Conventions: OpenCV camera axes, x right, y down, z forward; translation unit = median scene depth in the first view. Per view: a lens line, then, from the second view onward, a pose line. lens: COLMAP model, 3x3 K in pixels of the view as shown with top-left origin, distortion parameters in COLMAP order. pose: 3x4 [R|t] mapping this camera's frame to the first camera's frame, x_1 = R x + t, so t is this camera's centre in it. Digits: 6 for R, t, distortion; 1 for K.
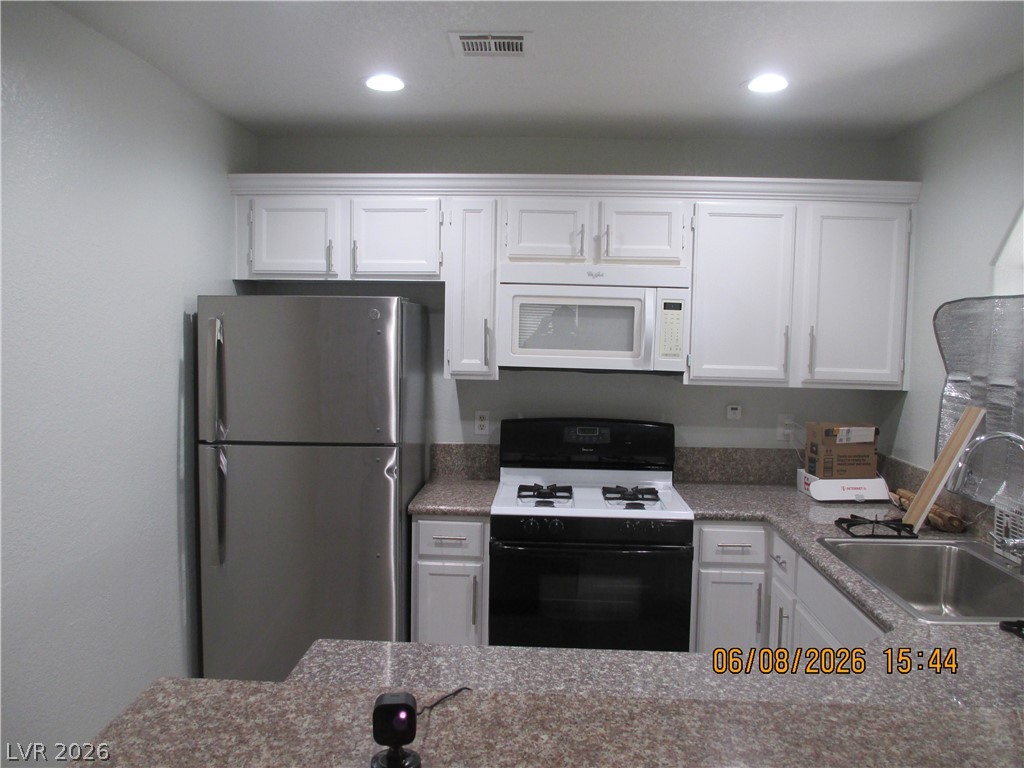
lens RADIAL K [[849.1, 0, 512.5], [0, 849.1, 387.3], [0, 0, 1]] dist [-0.072091, 0.041926]
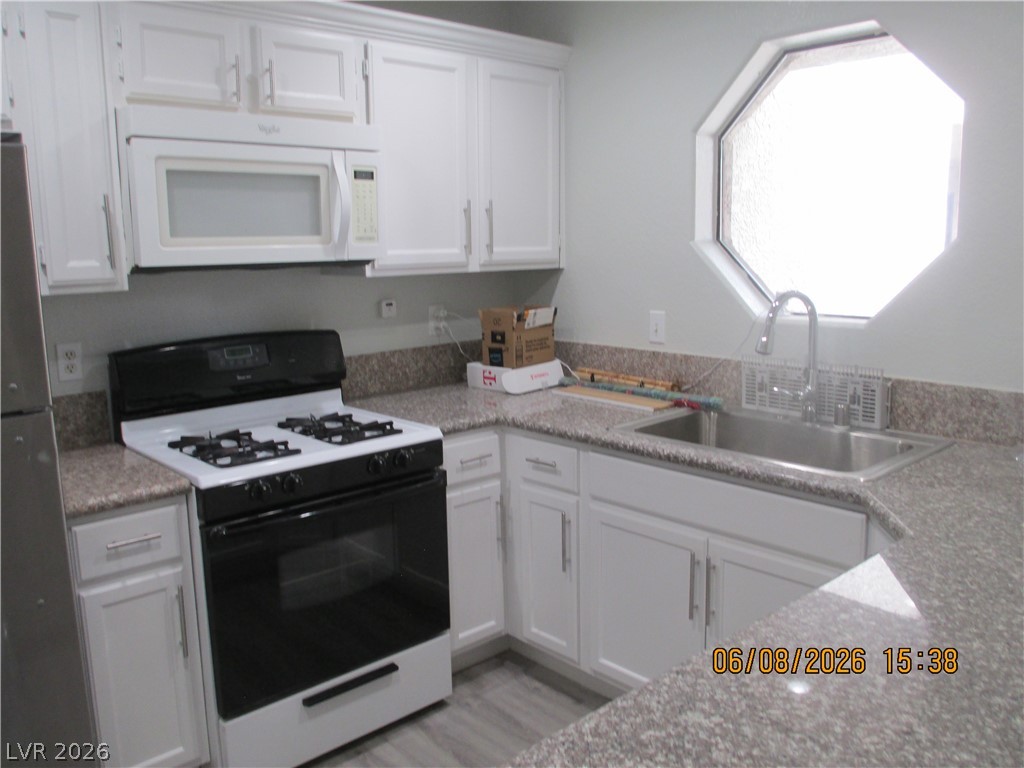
lens RADIAL K [[849.1, 0, 511.9], [0, 849.1, 383.1], [0, 0, 1]] dist [-0.072091, 0.041926]
pose [[0.705884, -0.151756, 0.691880, -0.273265], [0.084012, 0.987822, 0.130955, 0.002745], [-0.703327, -0.034313, 0.710037, 0.341386]]
